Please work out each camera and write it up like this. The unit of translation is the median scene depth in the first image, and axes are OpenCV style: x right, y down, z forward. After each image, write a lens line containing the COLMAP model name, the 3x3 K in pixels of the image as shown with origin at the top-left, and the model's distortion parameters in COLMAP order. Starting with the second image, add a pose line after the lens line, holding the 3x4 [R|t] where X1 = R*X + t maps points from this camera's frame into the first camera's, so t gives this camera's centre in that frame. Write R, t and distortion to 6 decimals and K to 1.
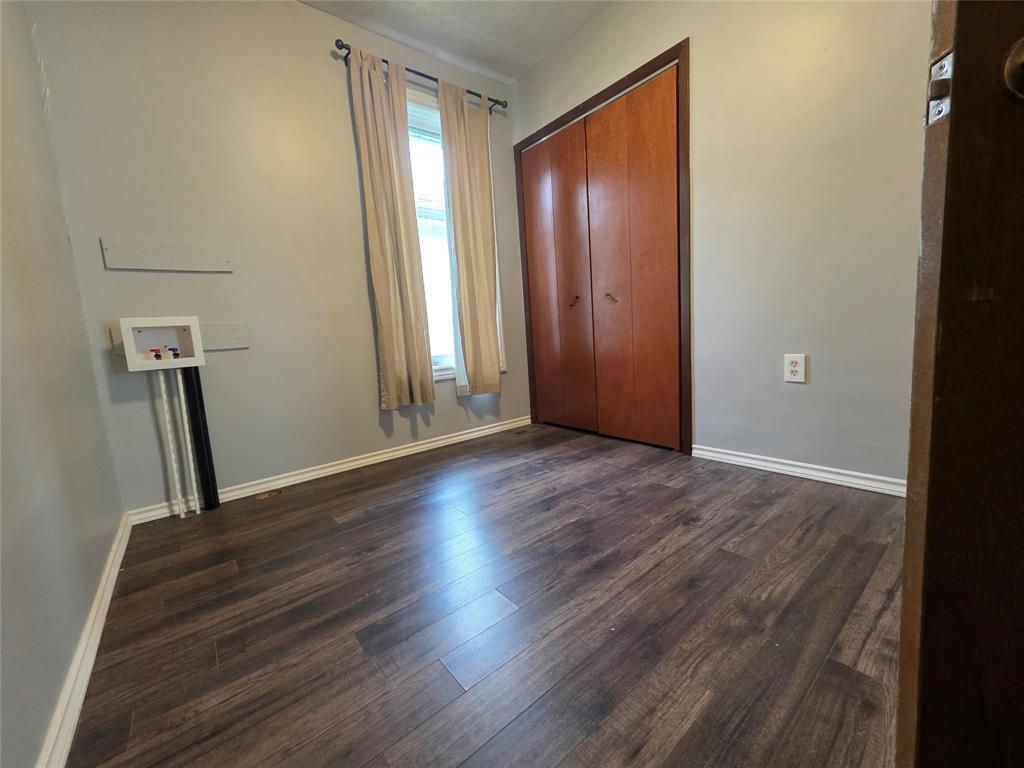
lens RADIAL K [[407.6, 0, 512.0], [0, 407.6, 384.0], [0, 0, 1]] dist [0.005632, -0.000164]
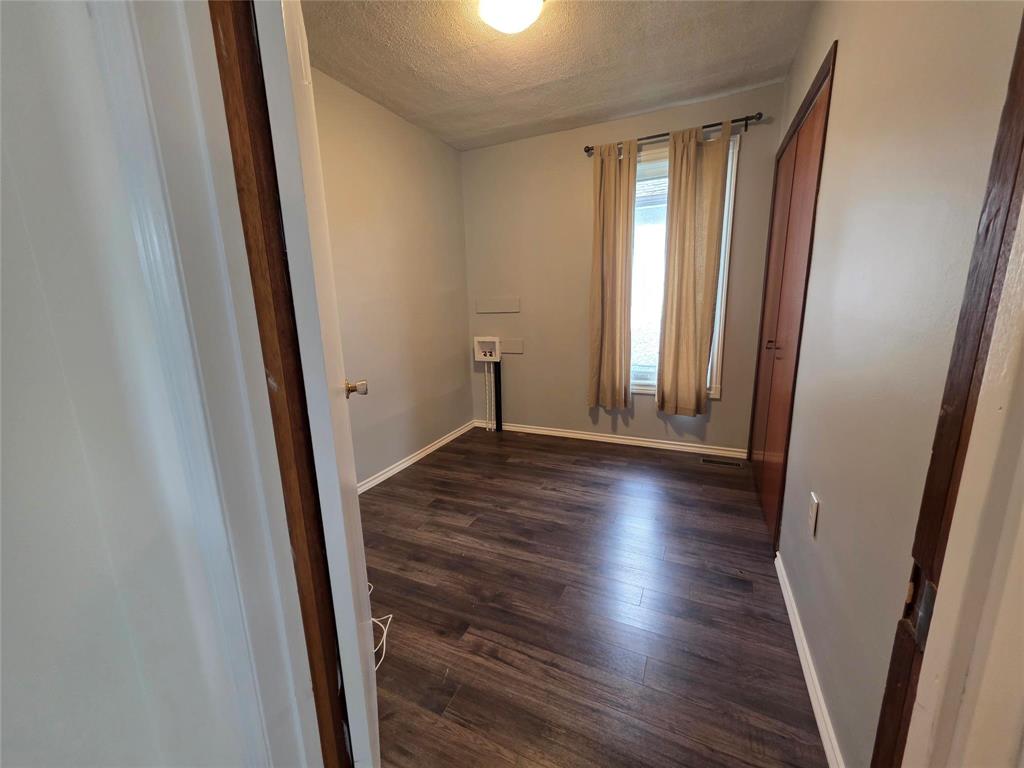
lens RADIAL K [[407.6, 0, 512.0], [0, 407.6, 384.0], [0, 0, 1]] dist [0.005632, -0.000164]
pose [[0.436522, 0.234551, -0.868582, 1.038699], [-0.111552, 0.972080, 0.206437, -0.361188], [0.892751, 0.006778, 0.450499, 0.164205]]
